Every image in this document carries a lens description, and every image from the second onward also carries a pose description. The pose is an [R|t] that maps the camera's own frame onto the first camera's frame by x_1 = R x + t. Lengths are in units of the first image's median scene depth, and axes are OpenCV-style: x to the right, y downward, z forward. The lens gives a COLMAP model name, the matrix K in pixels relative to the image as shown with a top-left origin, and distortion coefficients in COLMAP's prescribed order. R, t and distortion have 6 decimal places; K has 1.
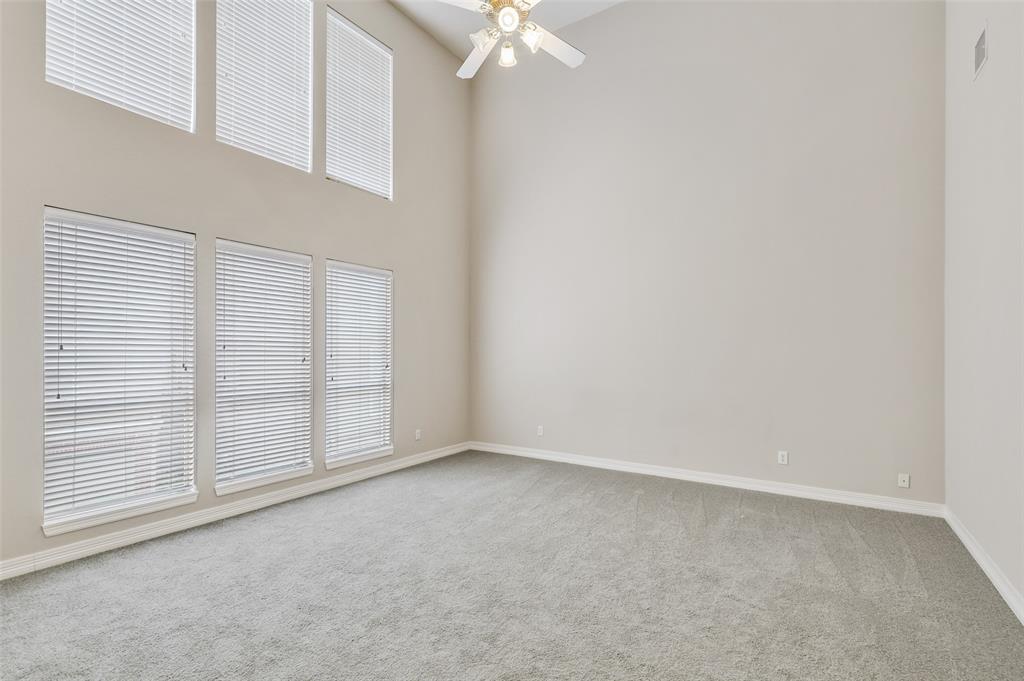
lens RADIAL K [[468.5, 0, 515.3], [0, 468.5, 347.4], [0, 0, 1]] dist [-0.001091, 0.000084]
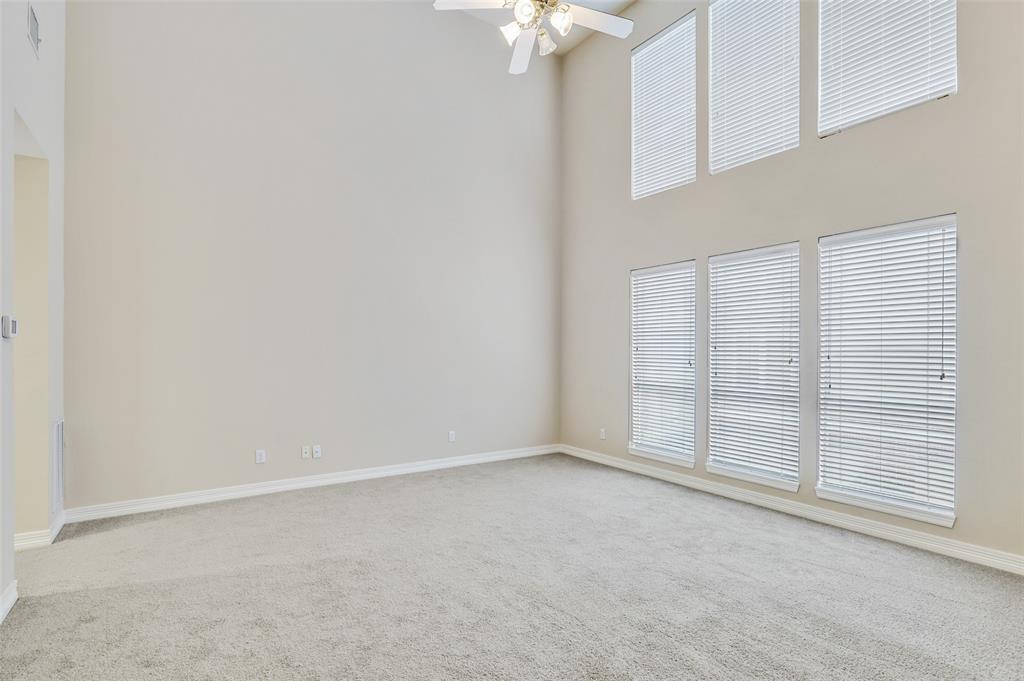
lens RADIAL K [[473.3, 0, 518.4], [0, 473.3, 343.1], [0, 0, 1]] dist [0.012146, -0.000122]
pose [[-0.359070, -0.007979, -0.933276, 0.616038], [0.013333, 0.999818, -0.013678, -0.002076], [0.933215, -0.017355, -0.358899, 0.894890]]
